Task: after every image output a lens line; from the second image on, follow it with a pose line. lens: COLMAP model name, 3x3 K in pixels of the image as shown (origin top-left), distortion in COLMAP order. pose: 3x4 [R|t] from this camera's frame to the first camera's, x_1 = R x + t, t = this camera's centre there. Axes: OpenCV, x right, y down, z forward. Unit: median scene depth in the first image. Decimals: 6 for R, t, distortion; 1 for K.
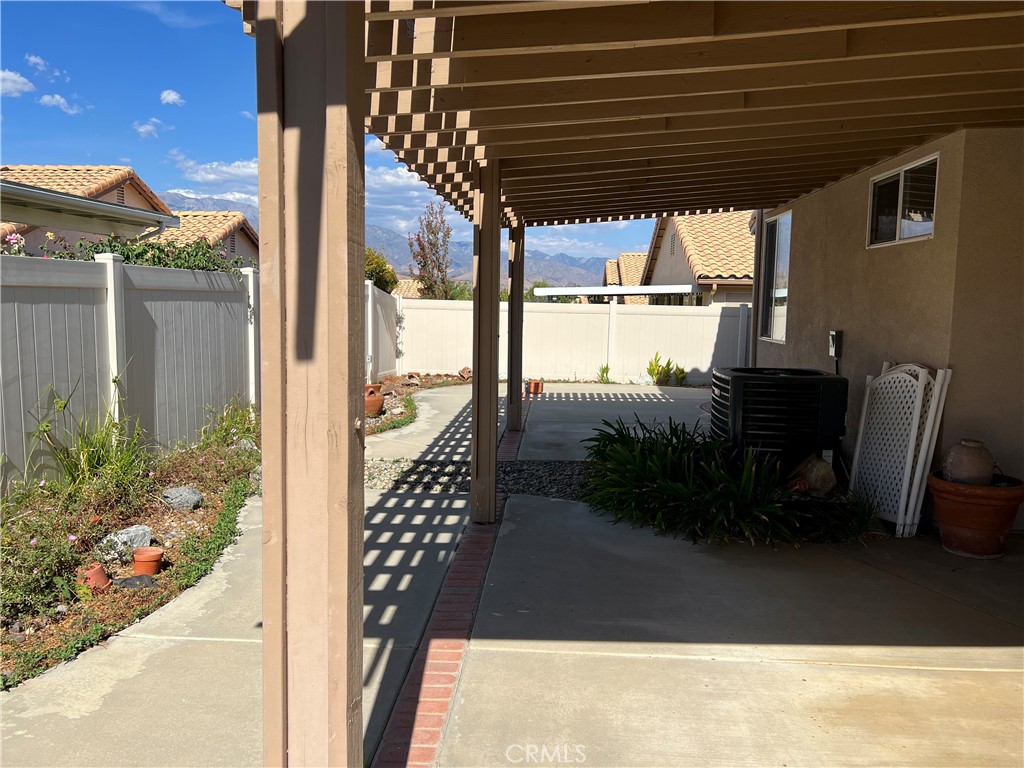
lens RADIAL K [[773.9, 0, 512.0], [0, 773.9, 384.0], [0, 0, 1]] dist [0.056327, -0.089093]
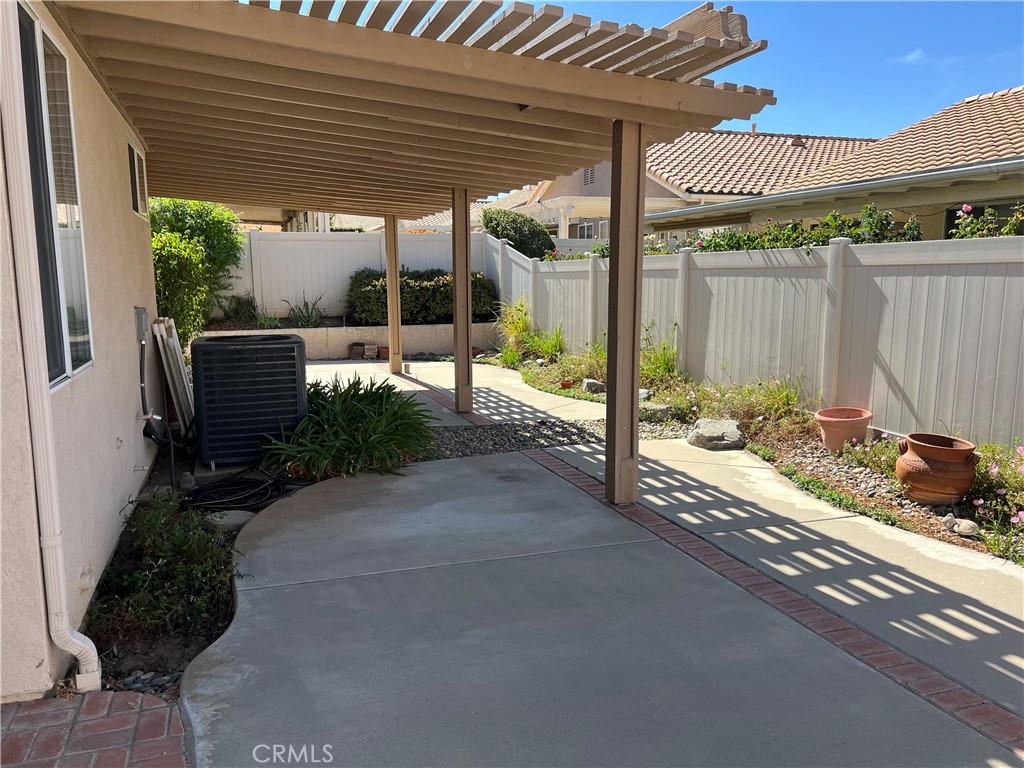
lens RADIAL K [[773.9, 0, 512.0], [0, 773.9, 384.0], [0, 0, 1]] dist [0.056327, -0.089093]
pose [[-0.916422, 0.043991, -0.397789, 0.416918], [-0.050500, 0.973285, 0.223977, -0.151177], [0.397015, 0.225346, -0.889718, 1.526258]]
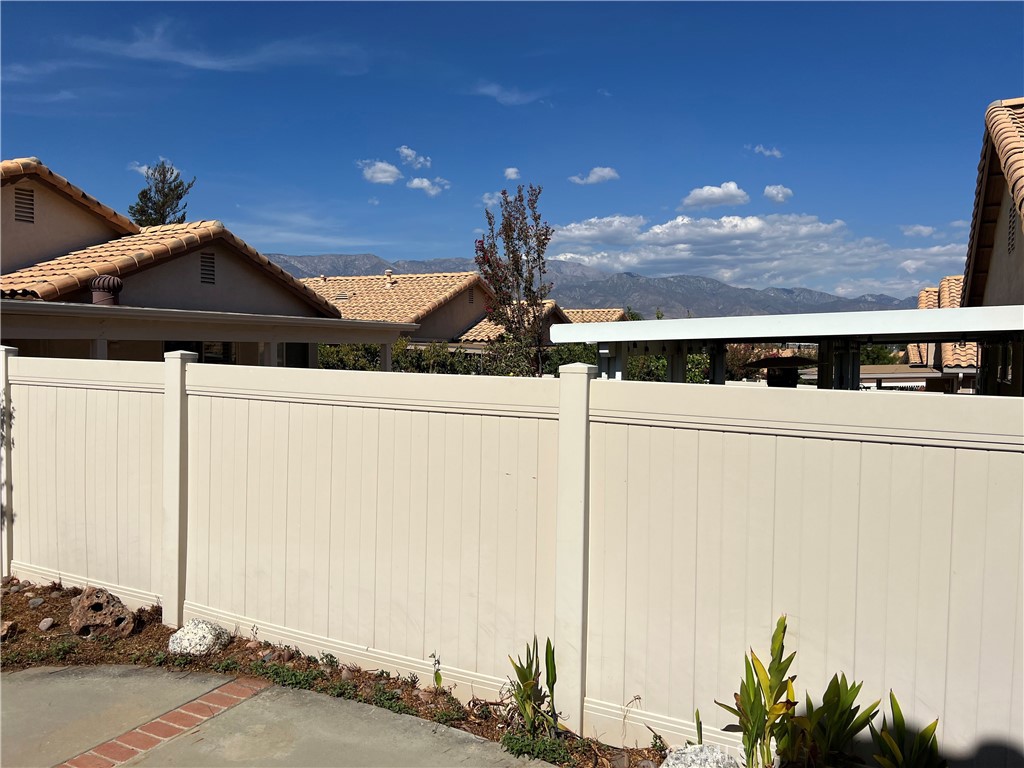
lens RADIAL K [[773.9, 0, 512.0], [0, 773.9, 384.0], [0, 0, 1]] dist [0.056327, -0.089093]
pose [[0.918309, 0.007265, -0.395797, 0.201754], [-0.033138, 0.997733, -0.058571, -0.089675], [0.394474, 0.066902, 0.916468, 0.780445]]
